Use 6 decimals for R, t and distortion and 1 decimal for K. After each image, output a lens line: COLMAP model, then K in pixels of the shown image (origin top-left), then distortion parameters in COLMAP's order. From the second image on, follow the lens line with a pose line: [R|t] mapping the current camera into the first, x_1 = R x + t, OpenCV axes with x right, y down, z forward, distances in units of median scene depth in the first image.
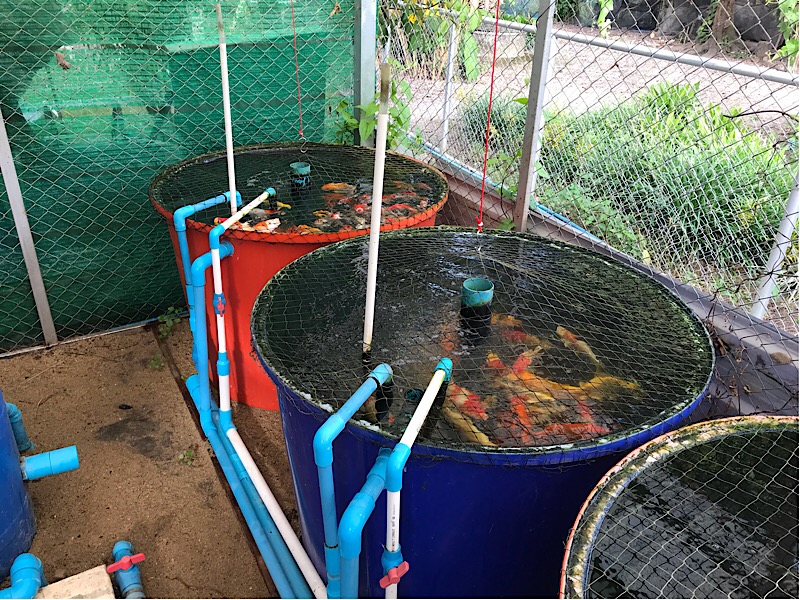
lens RADIAL K [[651.1, 0, 400.0], [0, 651.1, 300.0], [0, 0, 1]] dist [-0.000251, 0.000070]
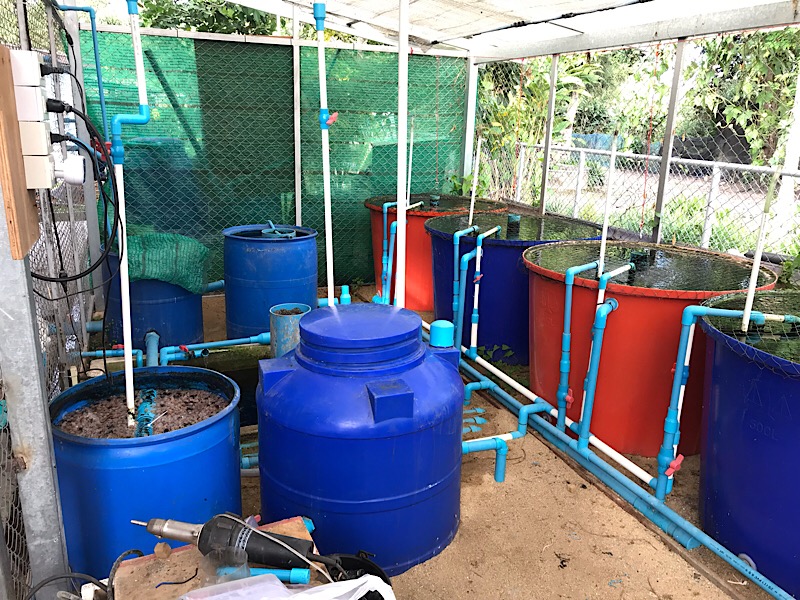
lens RADIAL K [[642.0, 0, 400.0], [0, 642.0, 300.0], [0, 0, 1]] dist [0.008964, 0.005278]
pose [[0.991179, 0.027815, -0.129582, 0.009897], [-0.055135, 0.975647, -0.212305, 0.527255], [0.120521, 0.217577, 0.968574, -0.868767]]
